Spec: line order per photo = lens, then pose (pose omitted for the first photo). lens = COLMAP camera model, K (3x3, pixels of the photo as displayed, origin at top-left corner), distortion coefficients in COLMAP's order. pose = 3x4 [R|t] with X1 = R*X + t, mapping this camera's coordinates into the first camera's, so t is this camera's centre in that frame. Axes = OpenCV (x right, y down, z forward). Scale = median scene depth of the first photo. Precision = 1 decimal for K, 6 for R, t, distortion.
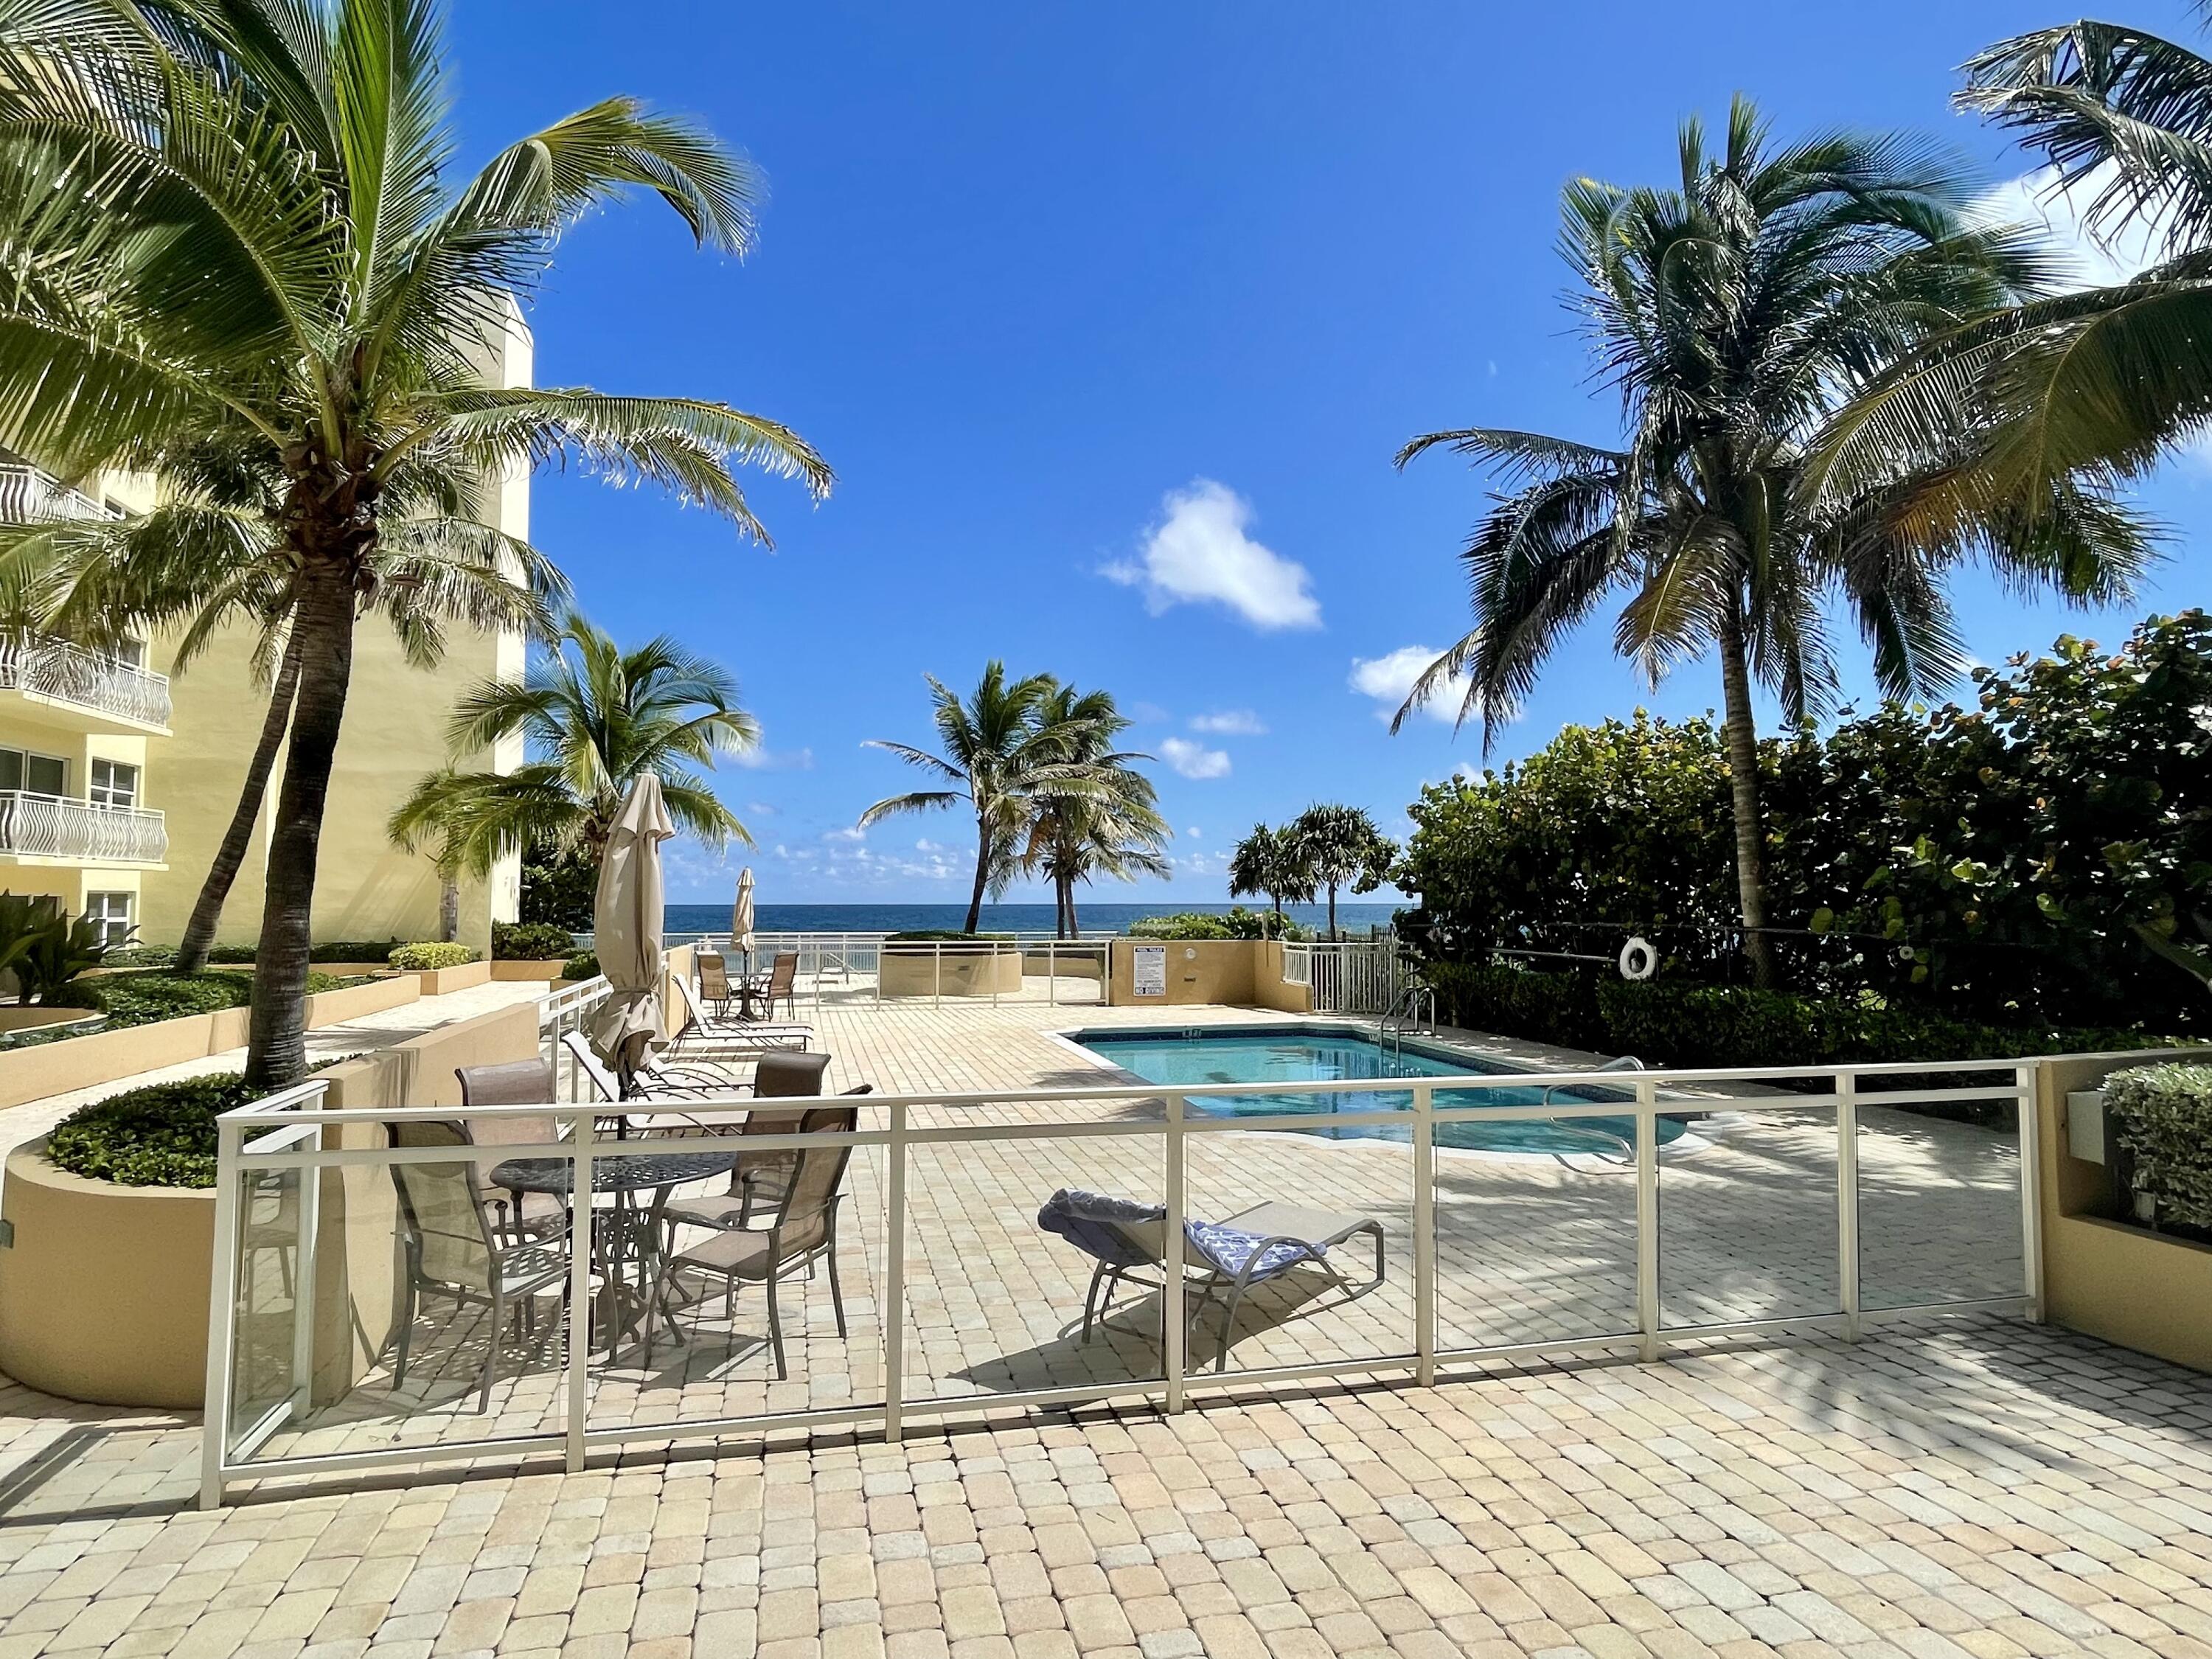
lens RADIAL K [[1244.4, 0, 1106.0], [0, 1244.4, 829.5], [0, 0, 1]] dist [0.002626, -0.000037]
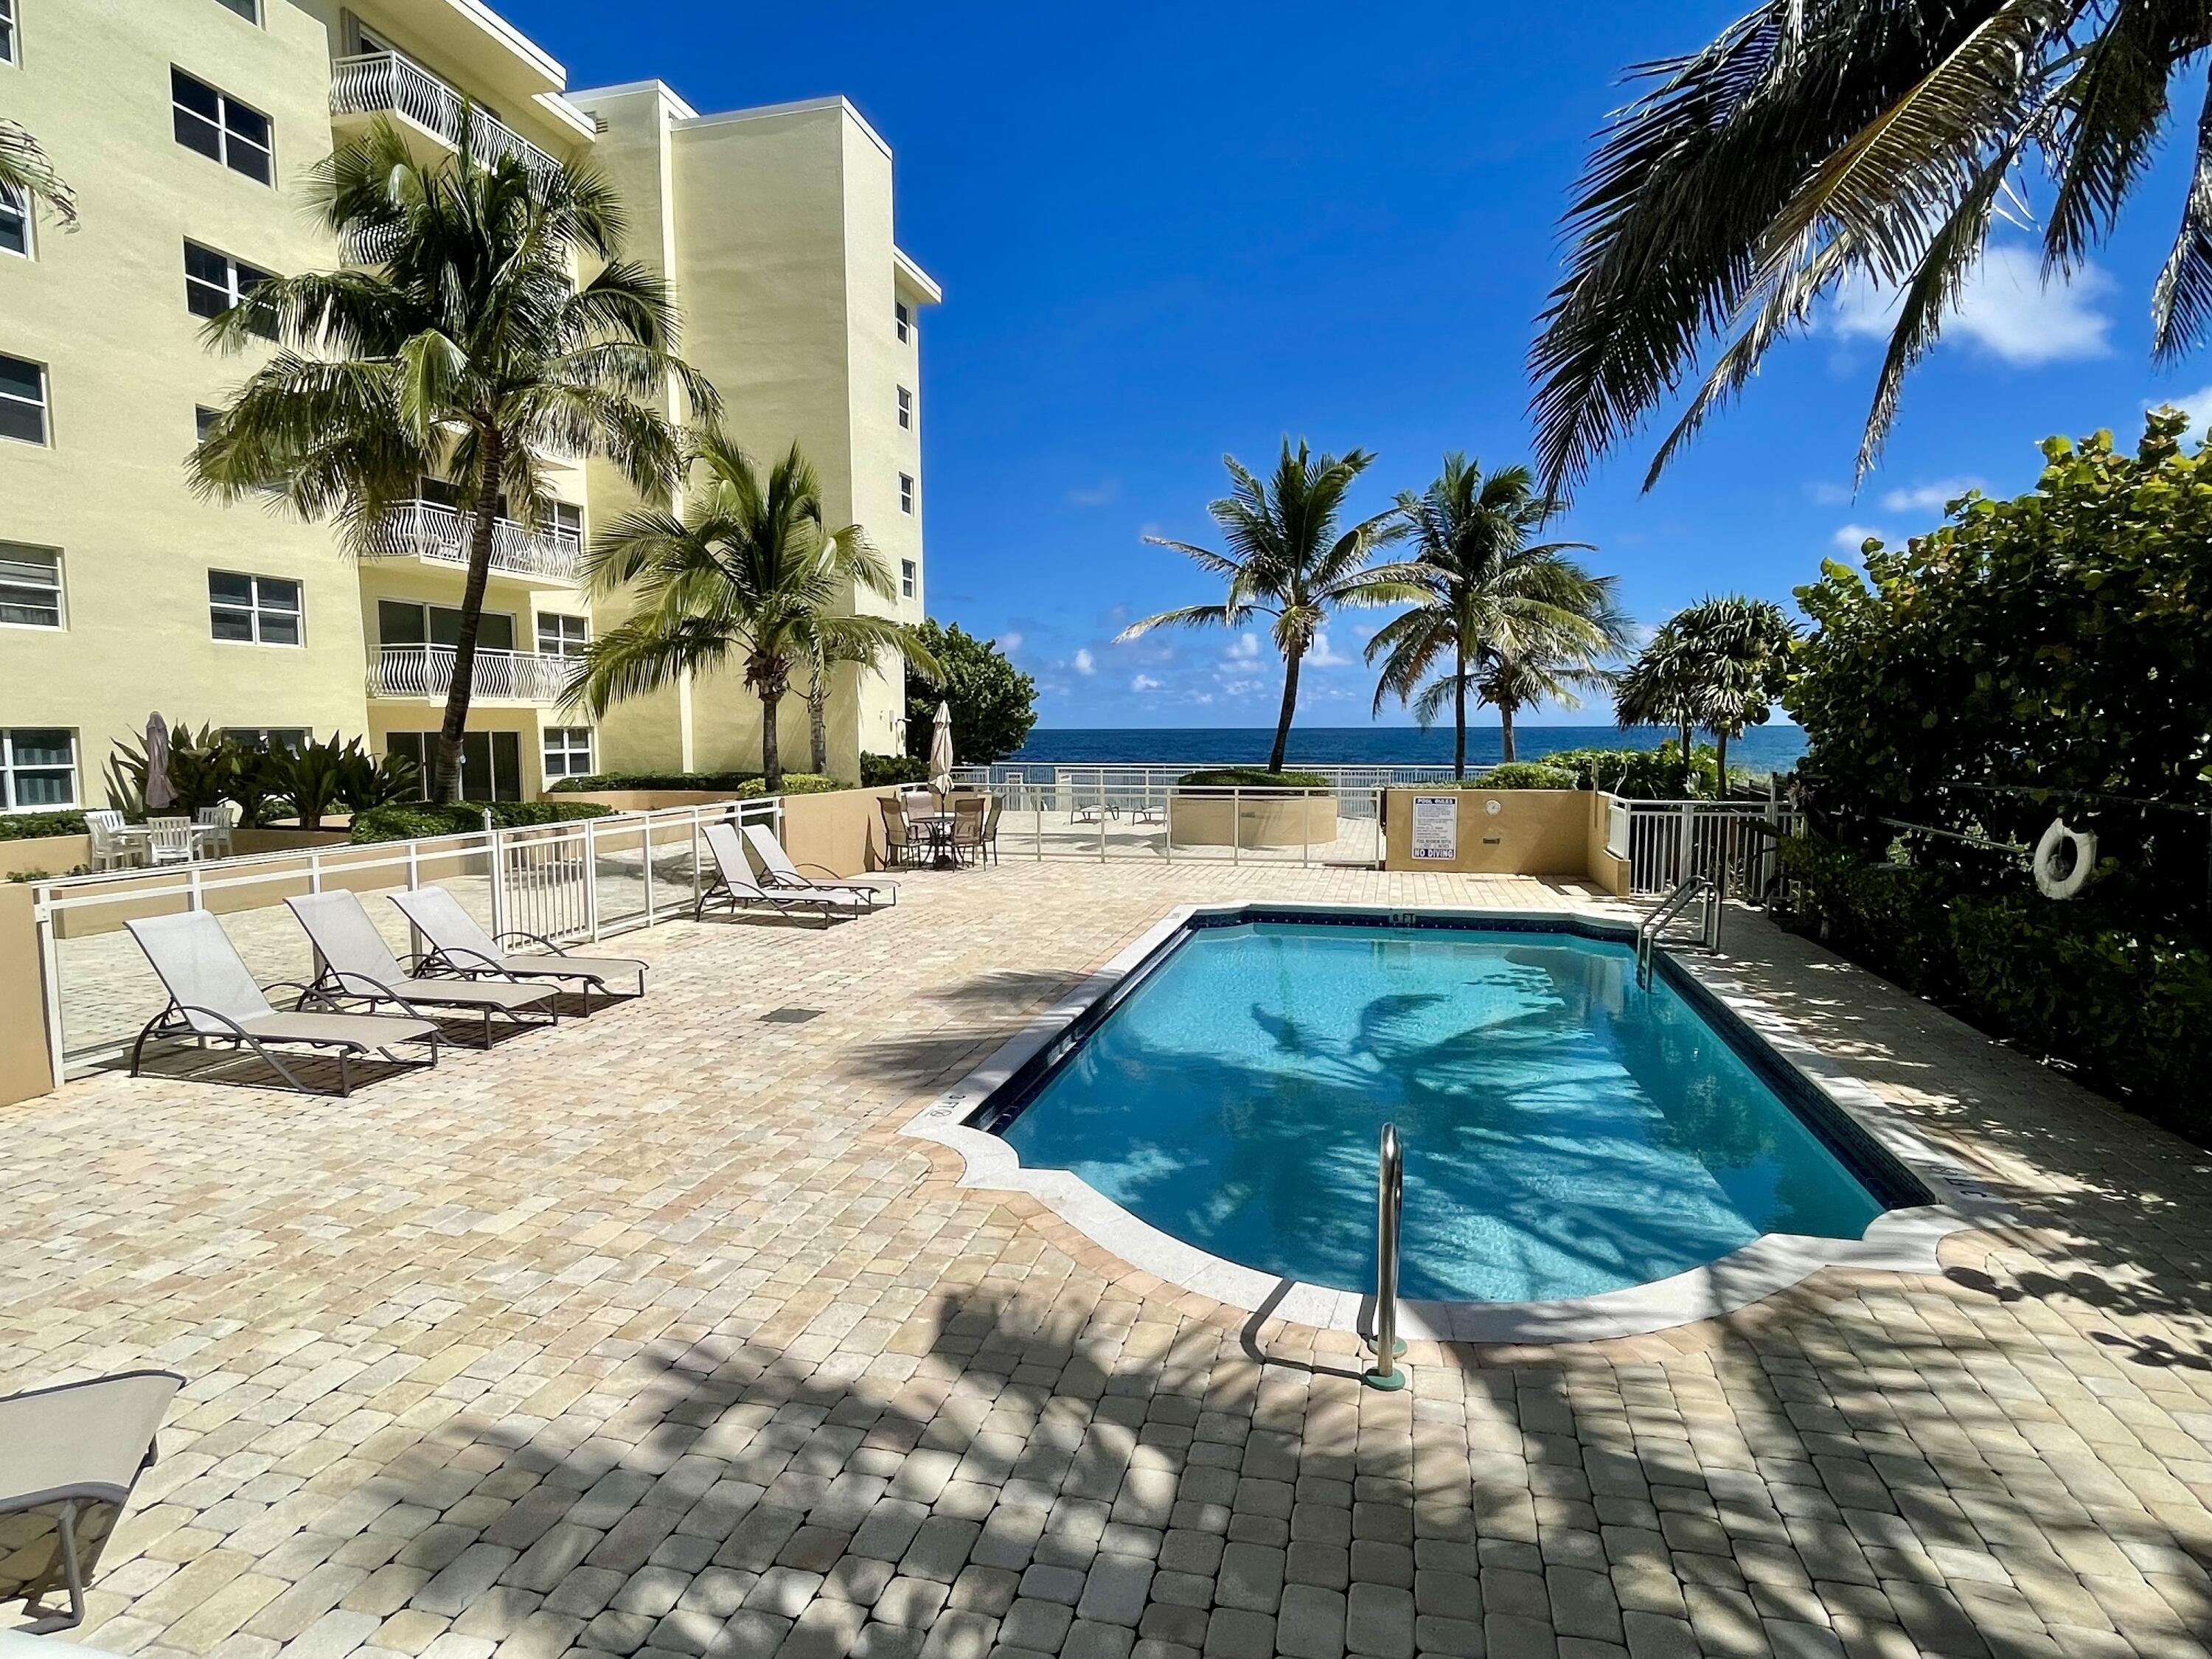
lens RADIAL K [[1244.4, 0, 1106.0], [0, 1244.4, 829.5], [0, 0, 1]] dist [0.002626, -0.000037]
pose [[0.885570, 0.035213, -0.463169, 0.203945], [0.031104, 0.990389, 0.134767, 0.003455], [0.463463, -0.133752, 0.875964, 0.215546]]
